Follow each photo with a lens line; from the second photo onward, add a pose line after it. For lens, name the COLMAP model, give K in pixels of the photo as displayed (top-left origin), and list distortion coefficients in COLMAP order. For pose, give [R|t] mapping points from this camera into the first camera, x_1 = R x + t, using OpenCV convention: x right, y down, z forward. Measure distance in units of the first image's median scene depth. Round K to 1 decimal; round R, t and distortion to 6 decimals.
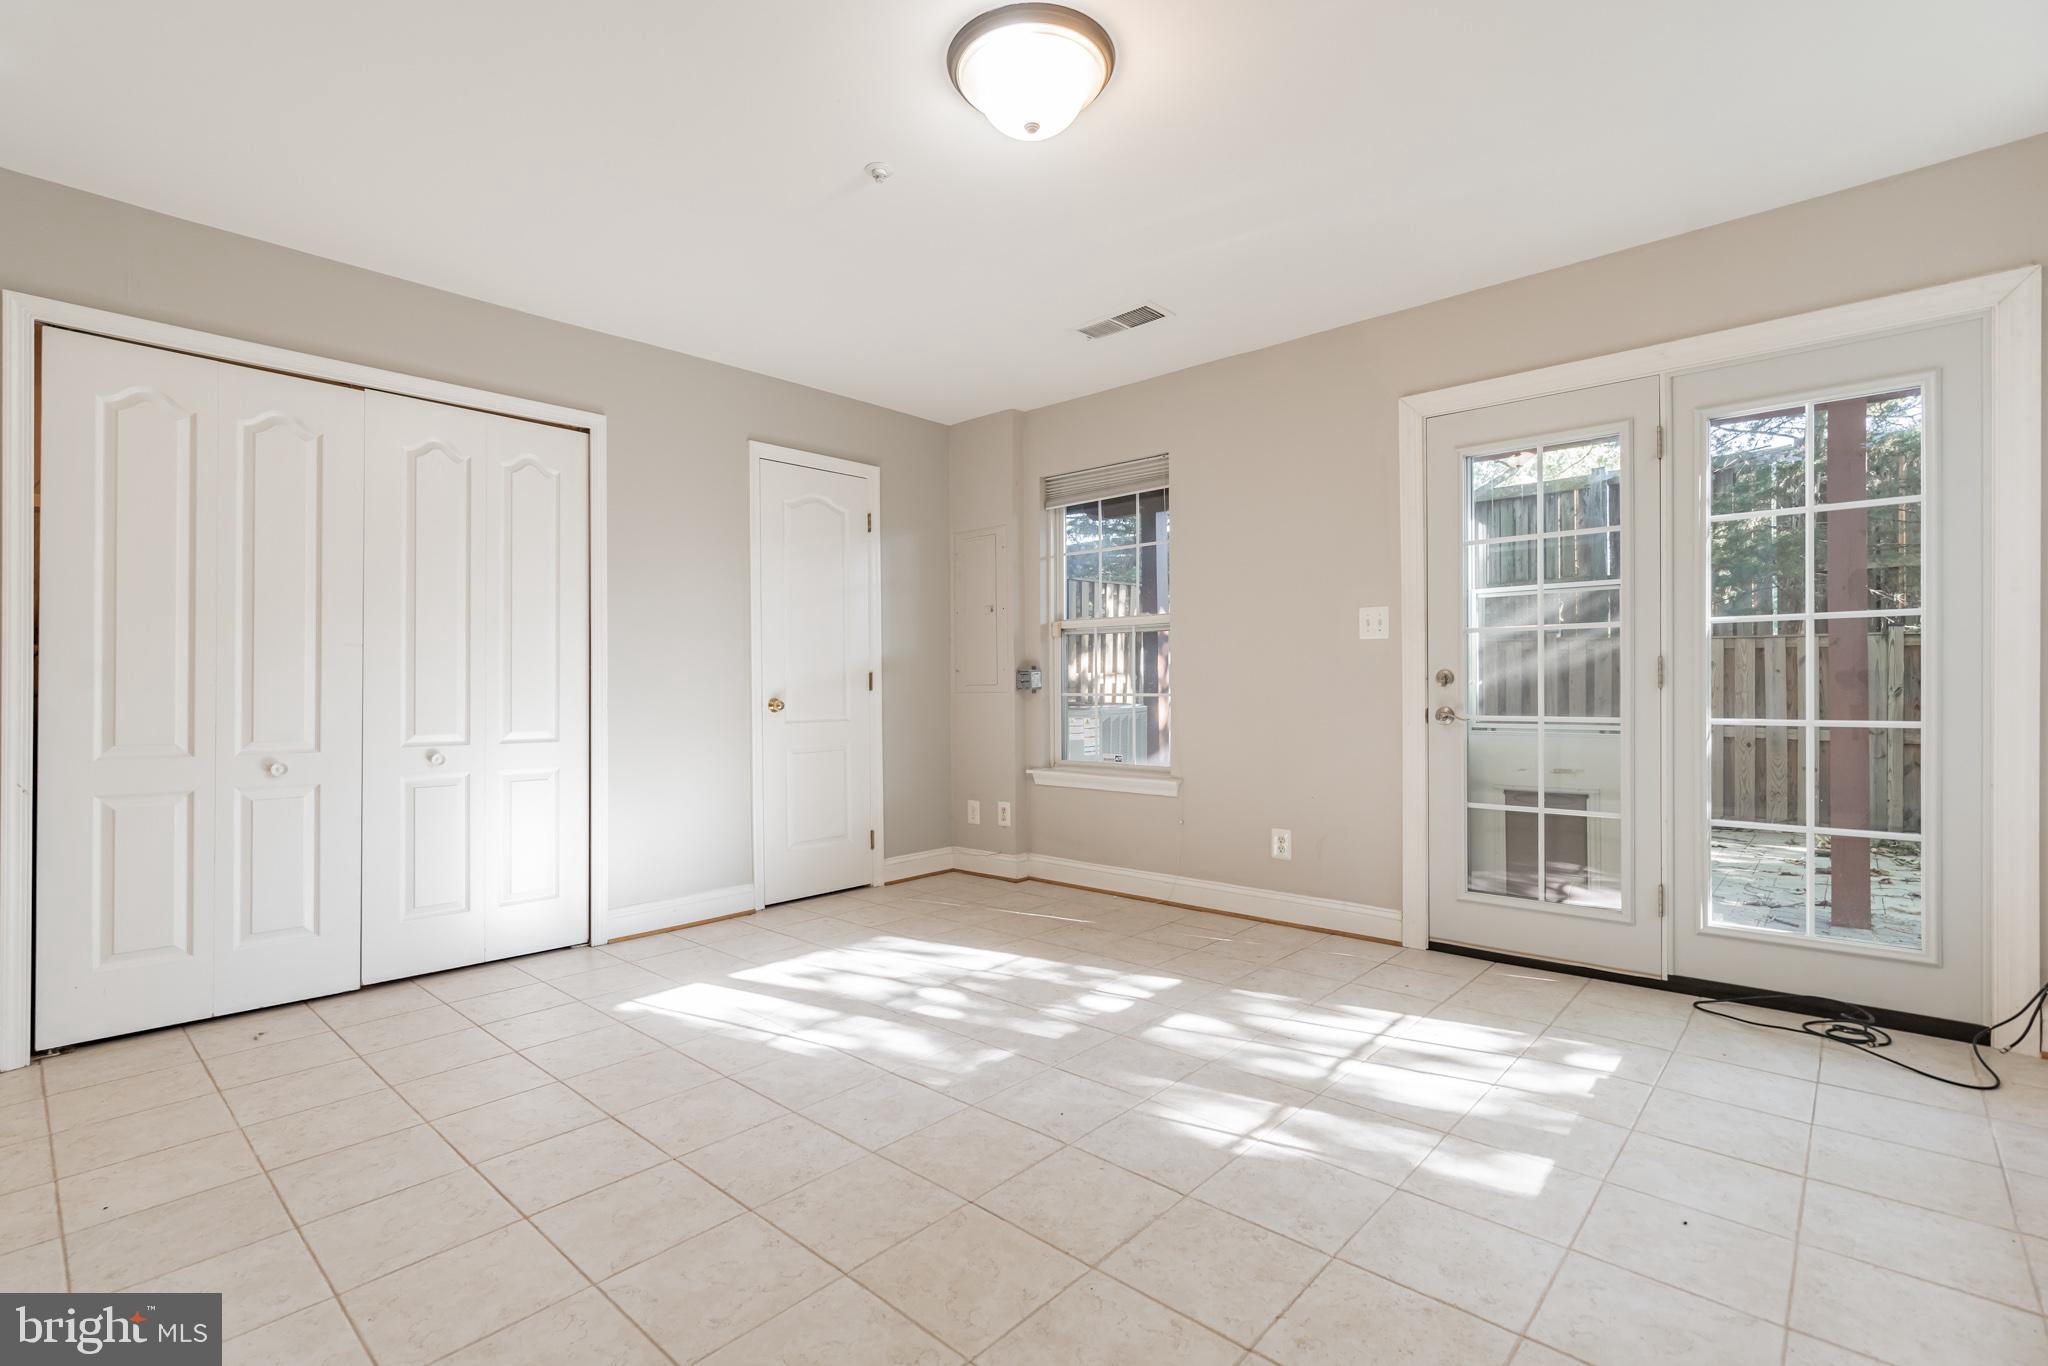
lens RADIAL K [[938.8, 0, 1029.4], [0, 938.8, 685.2], [0, 0, 1]] dist [-0.005291, -0.000182]
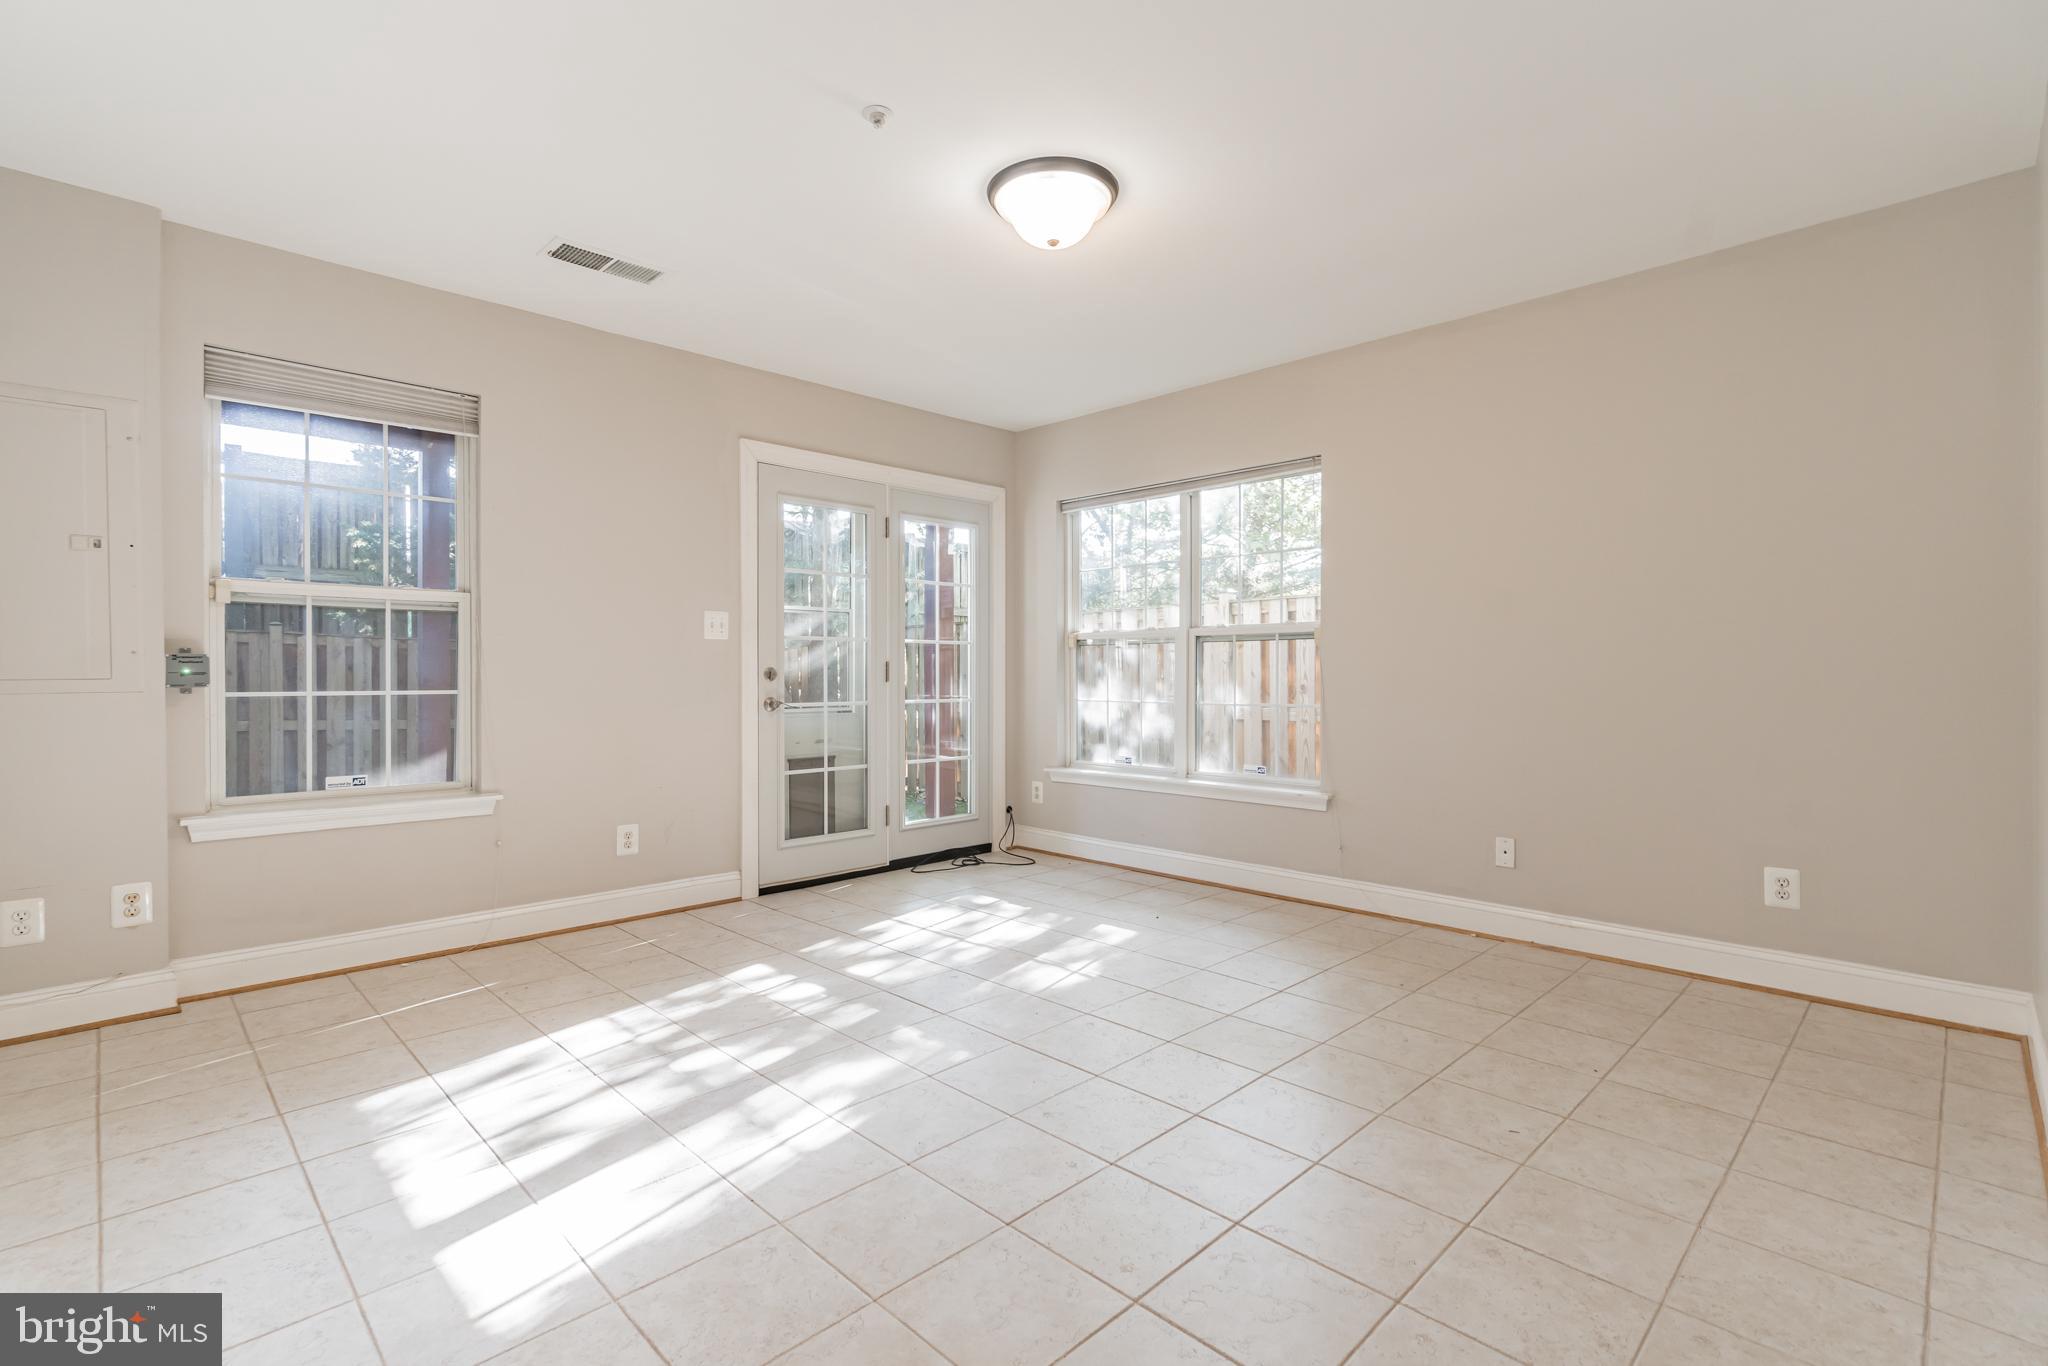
lens RADIAL K [[925.0, 0, 1015.2], [0, 925.0, 675.2], [0, 0, 1]] dist [-0.003517, -0.000244]
pose [[0.068527, 0.007164, 0.997624, -0.883929], [0.002084, 0.999971, -0.007324, 0.003874], [-0.997647, 0.002581, 0.068510, 0.679591]]
